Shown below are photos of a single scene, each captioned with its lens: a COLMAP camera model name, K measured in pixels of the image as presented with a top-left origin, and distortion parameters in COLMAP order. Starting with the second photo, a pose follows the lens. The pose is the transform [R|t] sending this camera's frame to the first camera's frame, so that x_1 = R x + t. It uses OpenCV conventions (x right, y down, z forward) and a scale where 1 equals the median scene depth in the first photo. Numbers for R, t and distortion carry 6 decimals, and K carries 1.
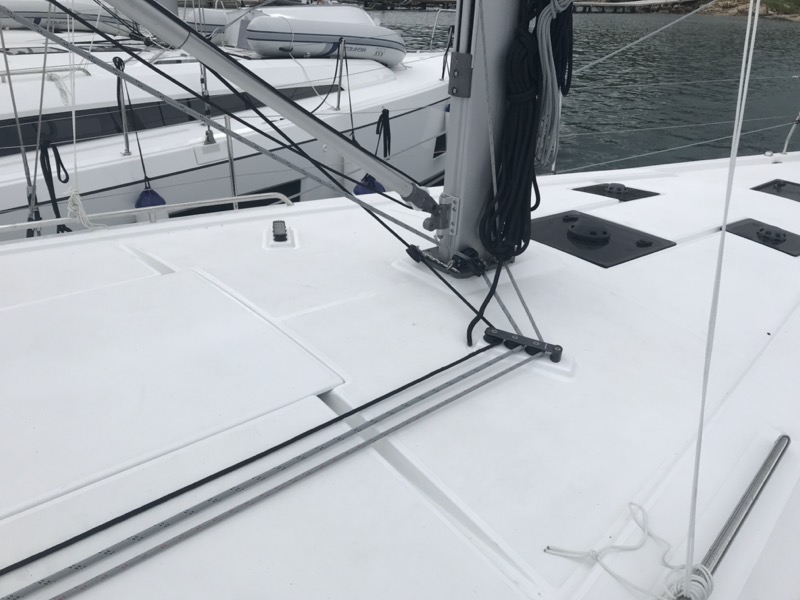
lens RADIAL K [[652.6, 0, 397.5], [0, 652.6, 303.1], [0, 0, 1]] dist [-0.003686, 0.001859]
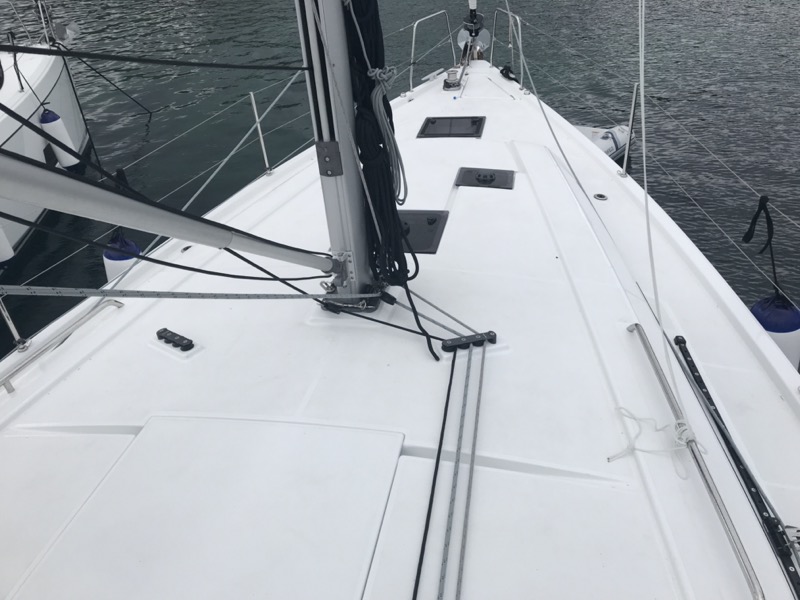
lens RADIAL K [[652.6, 0, 399.9], [0, 652.6, 297.2], [0, 0, 1]] dist [-0.003686, 0.001859]
pose [[0.767212, -0.411795, 0.491743, -0.508830], [0.367102, 0.910608, 0.189814, -0.309240], [-0.525949, 0.034892, 0.849800, -0.066122]]
